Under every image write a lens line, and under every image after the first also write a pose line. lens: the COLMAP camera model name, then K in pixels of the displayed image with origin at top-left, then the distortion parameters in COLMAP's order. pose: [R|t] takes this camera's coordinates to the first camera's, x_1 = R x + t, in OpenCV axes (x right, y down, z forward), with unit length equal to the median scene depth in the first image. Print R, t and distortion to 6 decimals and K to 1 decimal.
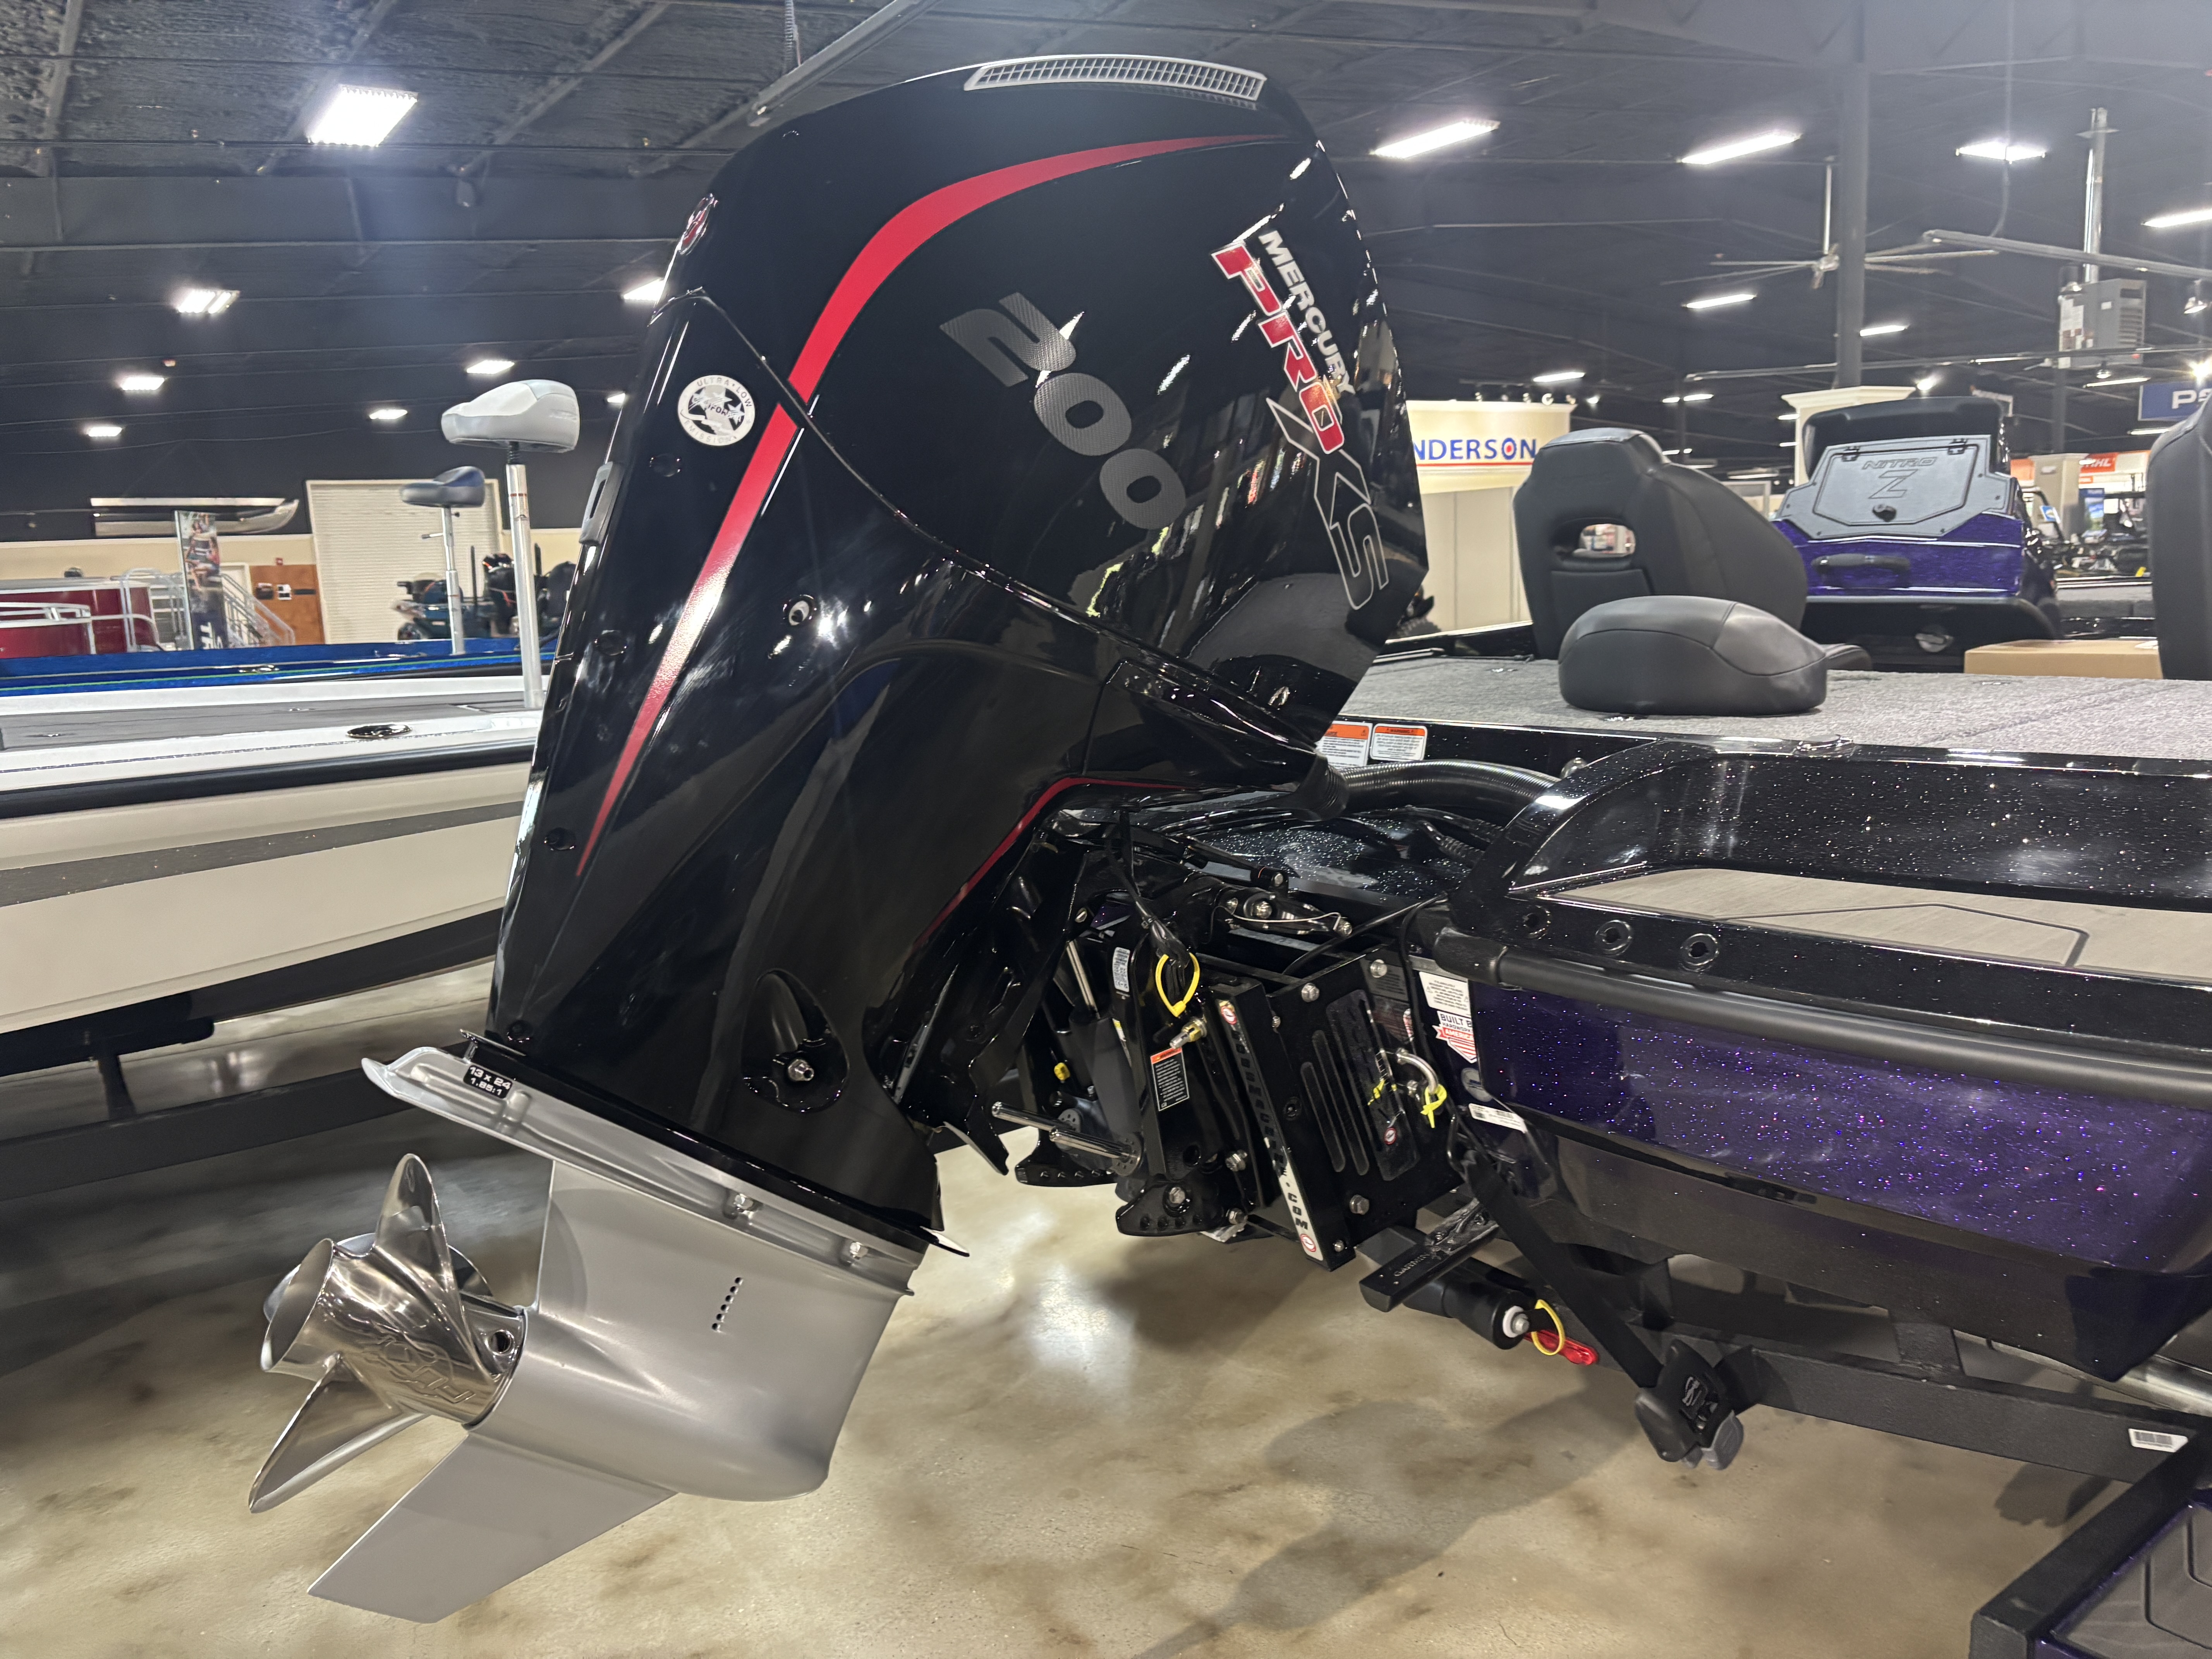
lens RADIAL K [[1644.2, 0, 1109.5], [0, 1644.2, 868.1], [0, 0, 1]] dist [0.078194, -0.091997]
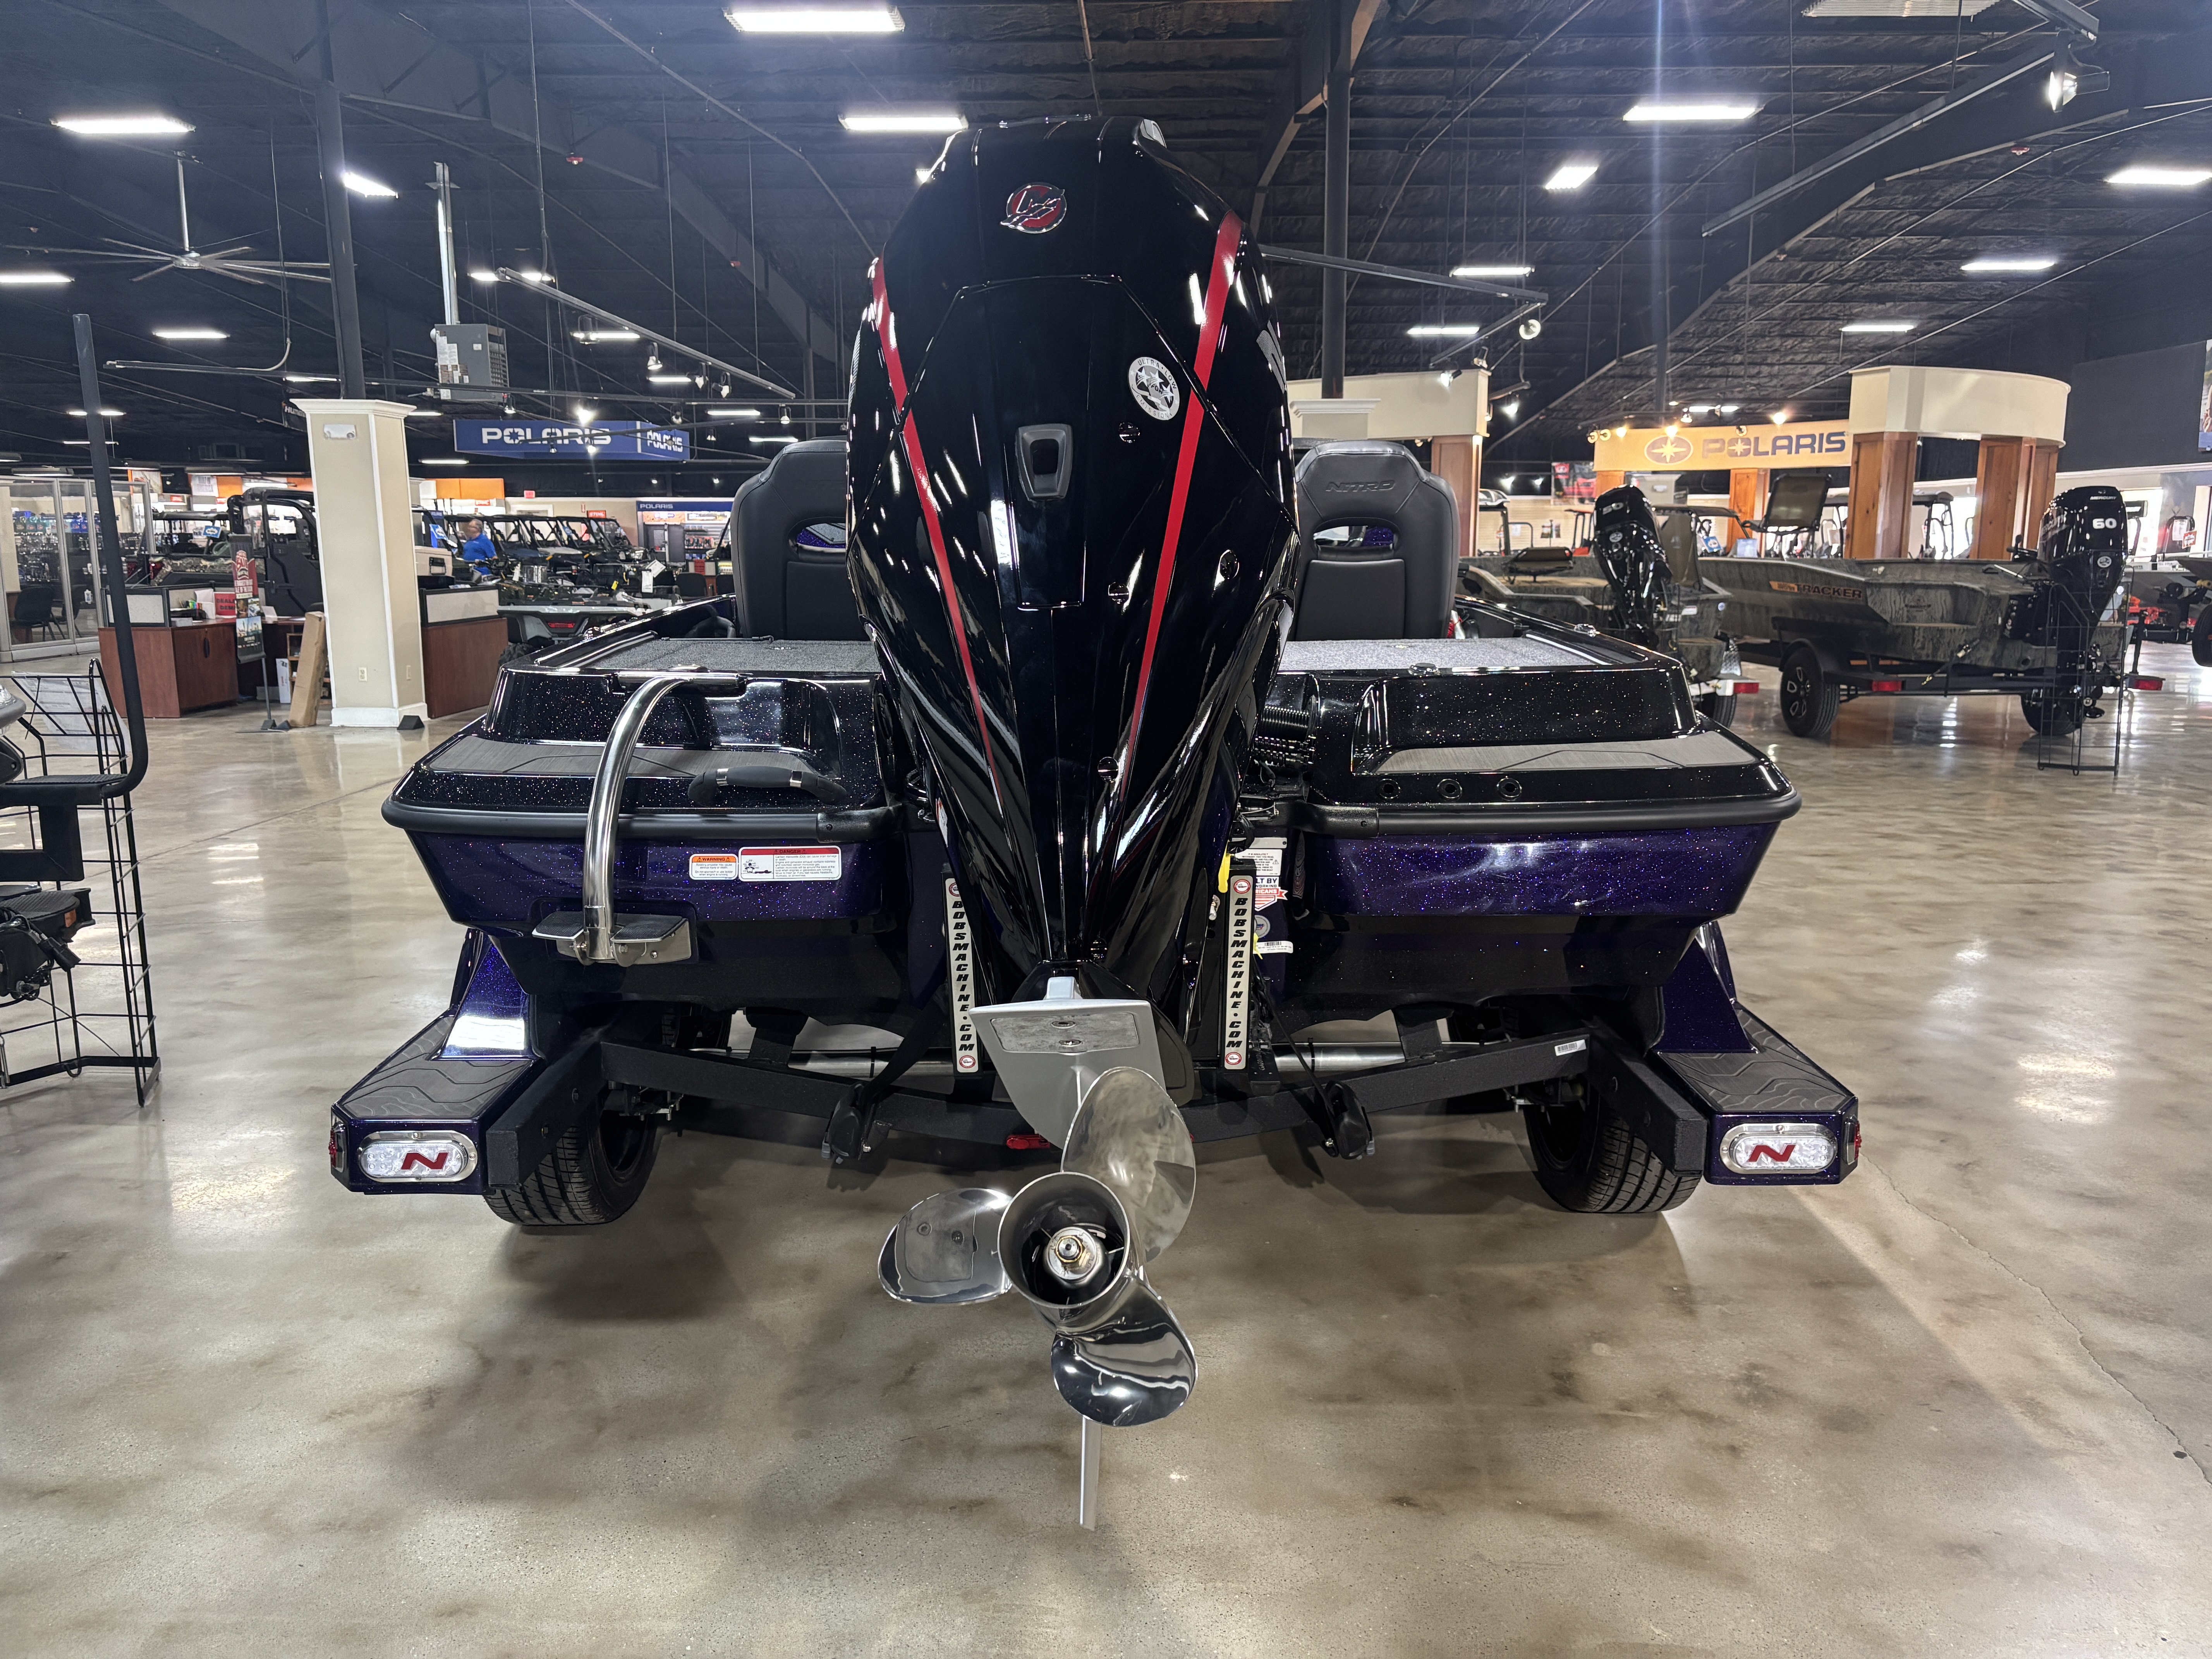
lens RADIAL K [[1644.2, 0, 1109.5], [0, 1644.2, 868.1], [0, 0, 1]] dist [0.078194, -0.091997]
pose [[0.589116, -0.118101, 0.799371, -0.109841], [0.124805, 0.990689, 0.054389, -0.000960], [-0.798352, 0.067724, 0.598371, 0.032013]]
